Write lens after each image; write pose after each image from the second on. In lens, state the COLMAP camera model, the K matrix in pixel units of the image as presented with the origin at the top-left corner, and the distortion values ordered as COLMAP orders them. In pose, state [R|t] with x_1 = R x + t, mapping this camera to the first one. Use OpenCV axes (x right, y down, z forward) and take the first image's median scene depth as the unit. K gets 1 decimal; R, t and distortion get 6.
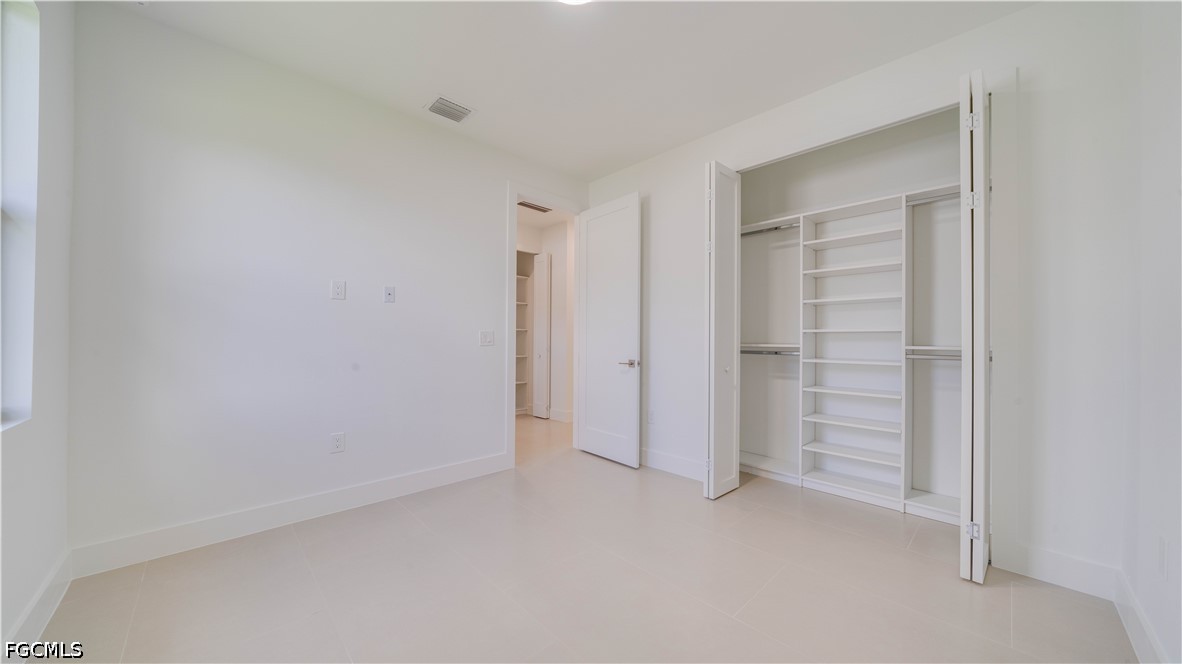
lens RADIAL K [[389.5, 0, 591.0], [0, 389.5, 332.0], [0, 0, 1]] dist [-0.000129, 0.000003]
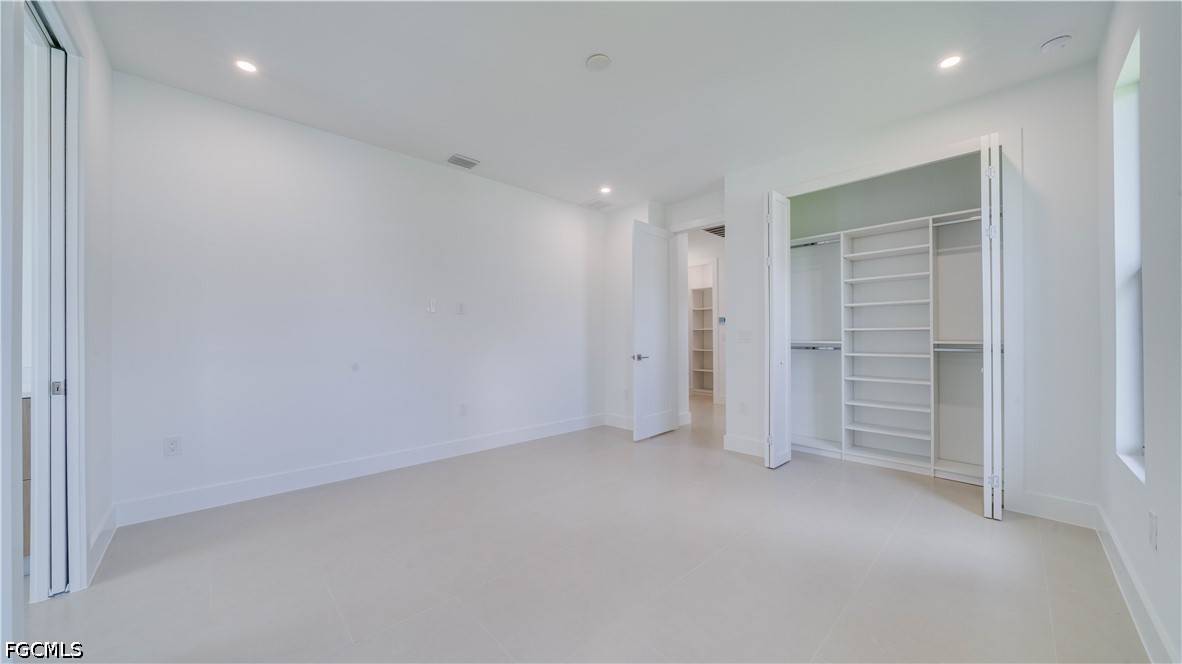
lens RADIAL K [[389.5, 0, 591.0], [0, 389.5, 332.0], [0, 0, 1]] dist [-0.000129, 0.000003]
pose [[0.999968, -0.007358, -0.003143, -0.245090], [0.007356, 0.999973, -0.000735, 0.000498], [0.003149, 0.000712, 0.999995, -0.211266]]
